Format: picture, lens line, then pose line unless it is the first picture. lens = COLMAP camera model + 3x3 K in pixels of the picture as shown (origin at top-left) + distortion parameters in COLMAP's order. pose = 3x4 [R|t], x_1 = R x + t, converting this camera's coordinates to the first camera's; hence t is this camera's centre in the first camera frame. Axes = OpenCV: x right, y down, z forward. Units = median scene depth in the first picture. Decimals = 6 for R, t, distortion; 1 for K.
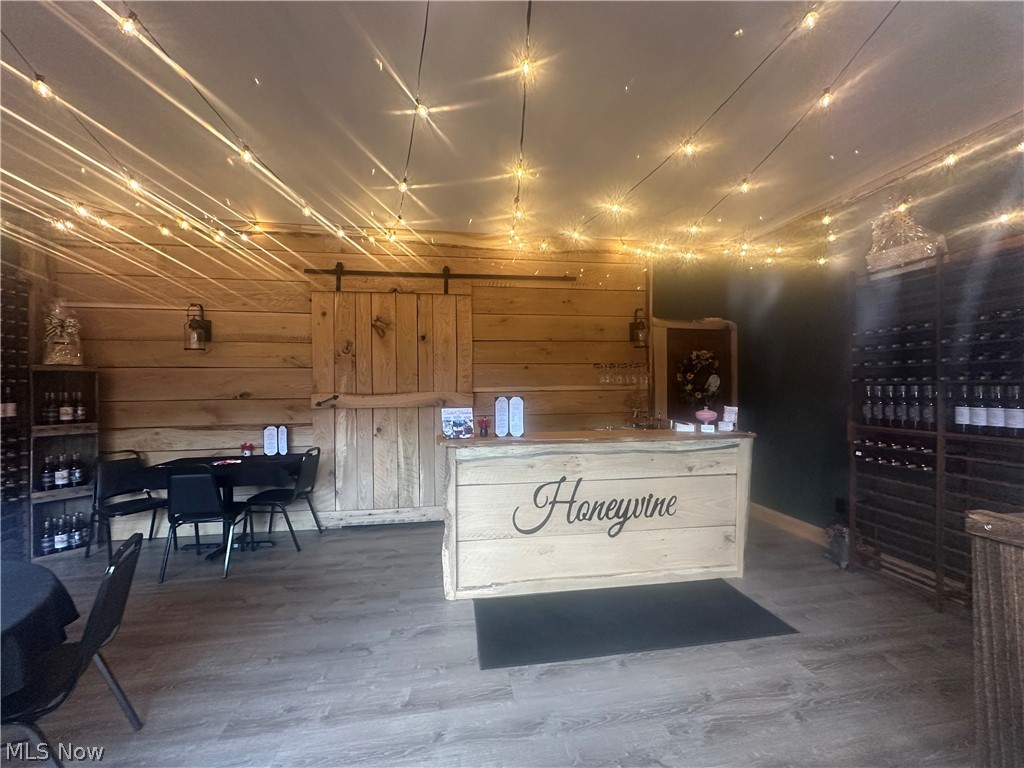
lens RADIAL K [[407.3, 0, 512.0], [0, 407.3, 384.0], [0, 0, 1]] dist [-0.000742, 0.000500]
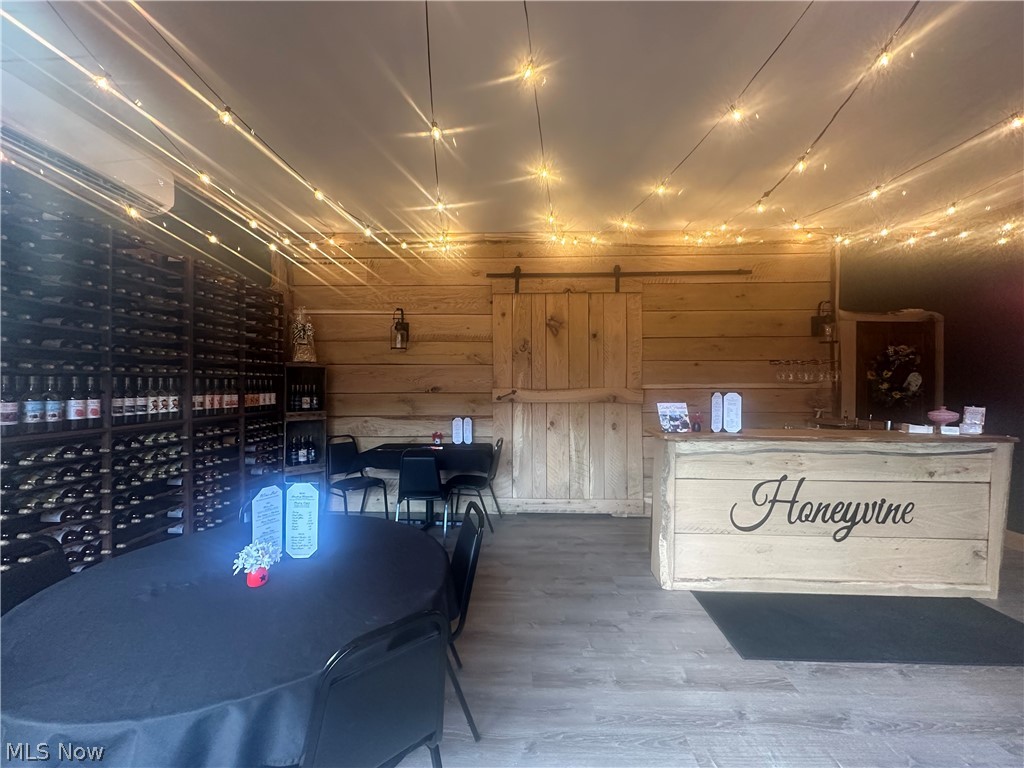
lens RADIAL K [[407.3, 0, 512.0], [0, 407.3, 384.0], [0, 0, 1]] dist [-0.000742, 0.000500]
pose [[0.982033, 0.008272, -0.188526, -0.291380], [-0.008095, 0.999966, 0.001709, 0.011686], [0.188533, -0.000153, 0.982067, -0.067918]]
